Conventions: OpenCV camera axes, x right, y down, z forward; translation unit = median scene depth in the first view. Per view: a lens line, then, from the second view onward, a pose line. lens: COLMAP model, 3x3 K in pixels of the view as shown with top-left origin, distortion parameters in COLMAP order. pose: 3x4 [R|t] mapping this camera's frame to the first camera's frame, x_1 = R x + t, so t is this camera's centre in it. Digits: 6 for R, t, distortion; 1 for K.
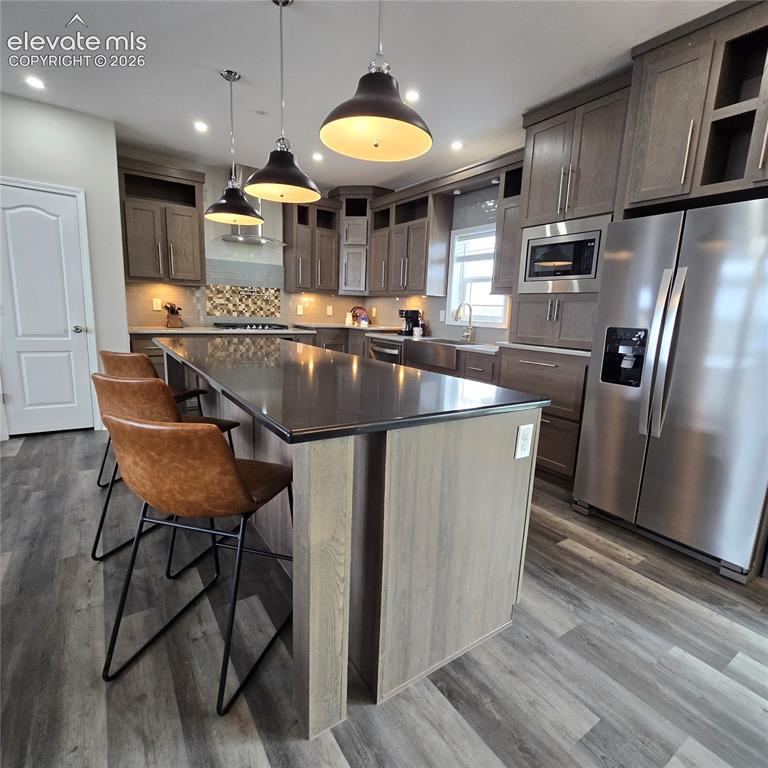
lens RADIAL K [[417.0, 0, 383.9], [0, 417.0, 388.1], [0, 0, 1]] dist [-0.001466, 0.000627]
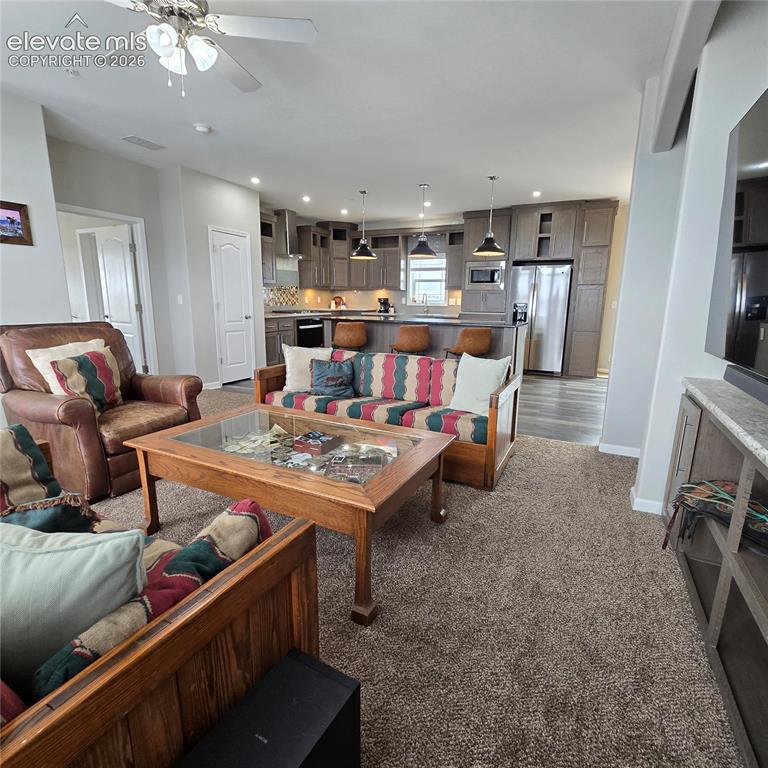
lens RADIAL K [[417.0, 0, 383.9], [0, 417.0, 388.1], [0, 0, 1]] dist [-0.001466, 0.000627]
pose [[0.872431, -0.135172, 0.469672, -0.812140], [0.115165, 0.990789, 0.071226, 0.062520], [-0.474974, -0.008050, 0.879963, -0.541071]]
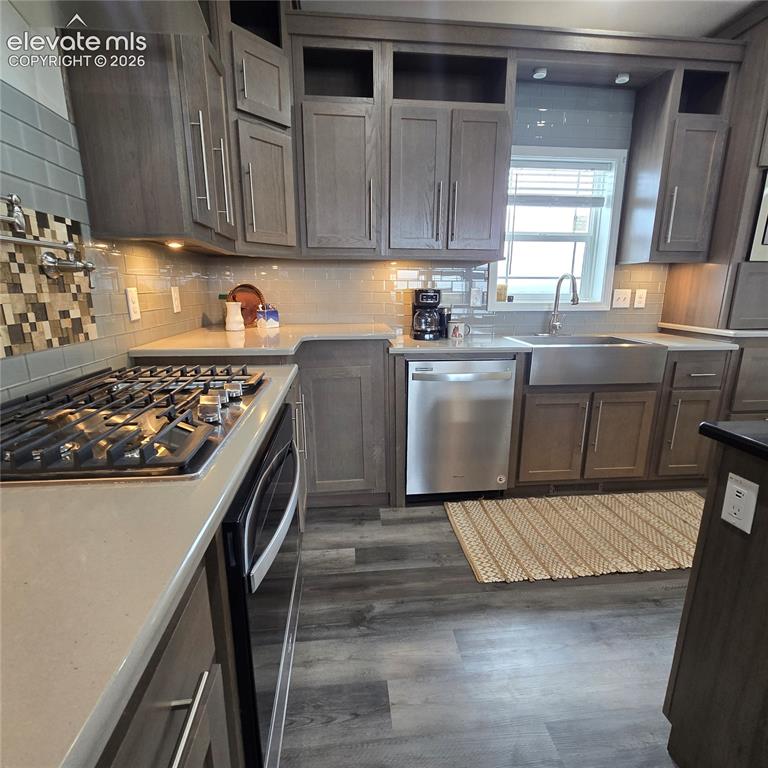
lens RADIAL K [[417.0, 0, 383.9], [0, 417.0, 388.1], [0, 0, 1]] dist [-0.001466, 0.000627]
pose [[0.470838, -0.241382, 0.848555, -0.432723], [0.178514, 0.968012, 0.176311, -0.171612], [-0.863970, 0.068465, 0.498867, 0.807814]]
